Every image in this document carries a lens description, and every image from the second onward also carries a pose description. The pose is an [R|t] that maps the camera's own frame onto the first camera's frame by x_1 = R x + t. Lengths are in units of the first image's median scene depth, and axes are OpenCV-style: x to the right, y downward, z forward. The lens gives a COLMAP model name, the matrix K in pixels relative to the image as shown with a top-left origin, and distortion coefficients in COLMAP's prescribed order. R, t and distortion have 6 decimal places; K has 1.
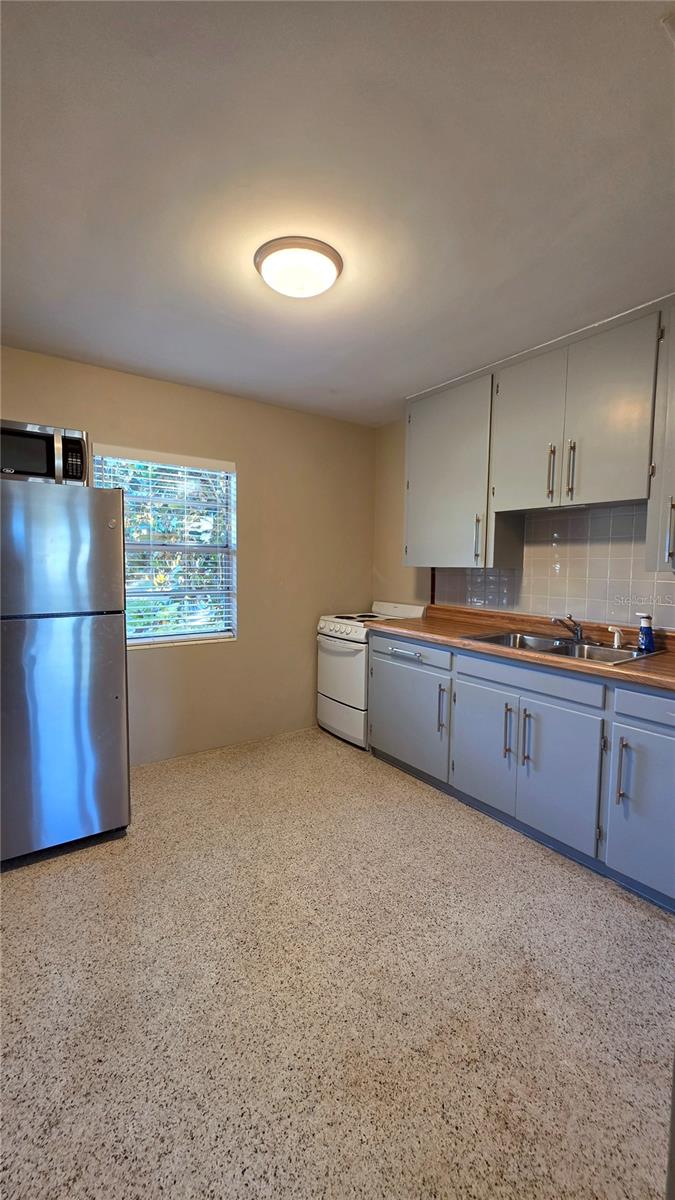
lens RADIAL K [[485.1, 0, 342.2], [0, 485.1, 595.0], [0, 0, 1]] dist [0.001602, 0.000425]
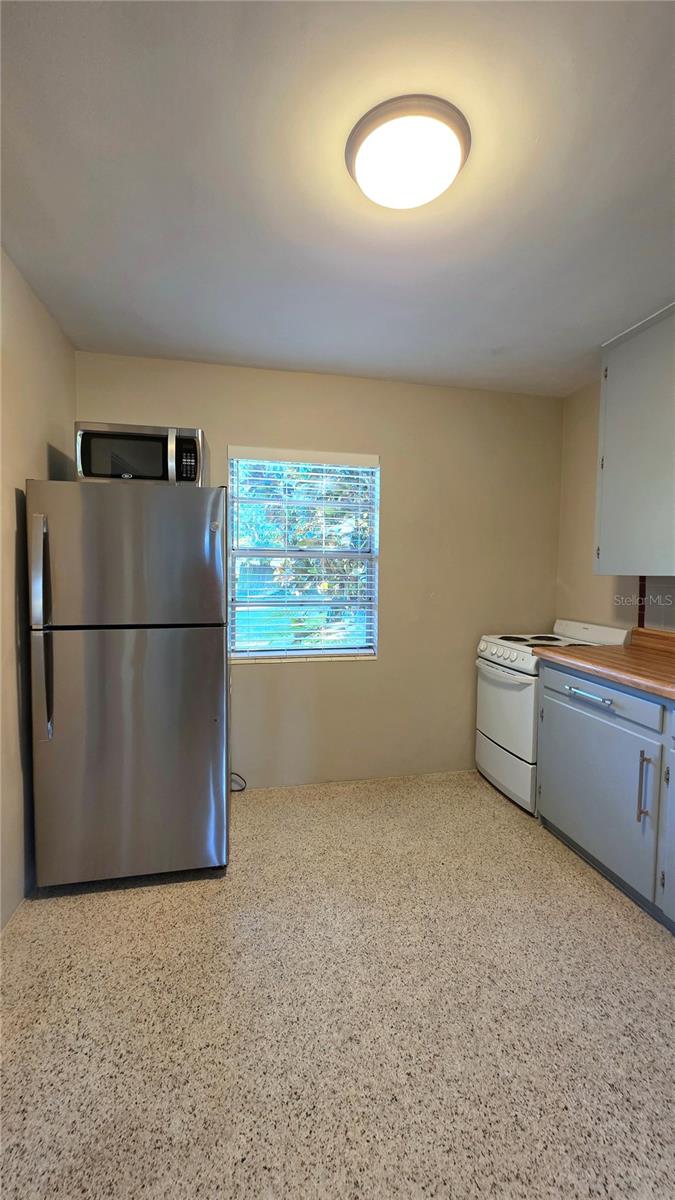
lens RADIAL K [[485.1, 0, 342.2], [0, 485.1, 595.0], [0, 0, 1]] dist [0.001602, 0.000425]
pose [[0.919784, 0.018408, -0.391992, 0.065890], [-0.024827, 0.999628, -0.011312, -0.010594], [0.391638, 0.020137, 0.919899, 0.181374]]
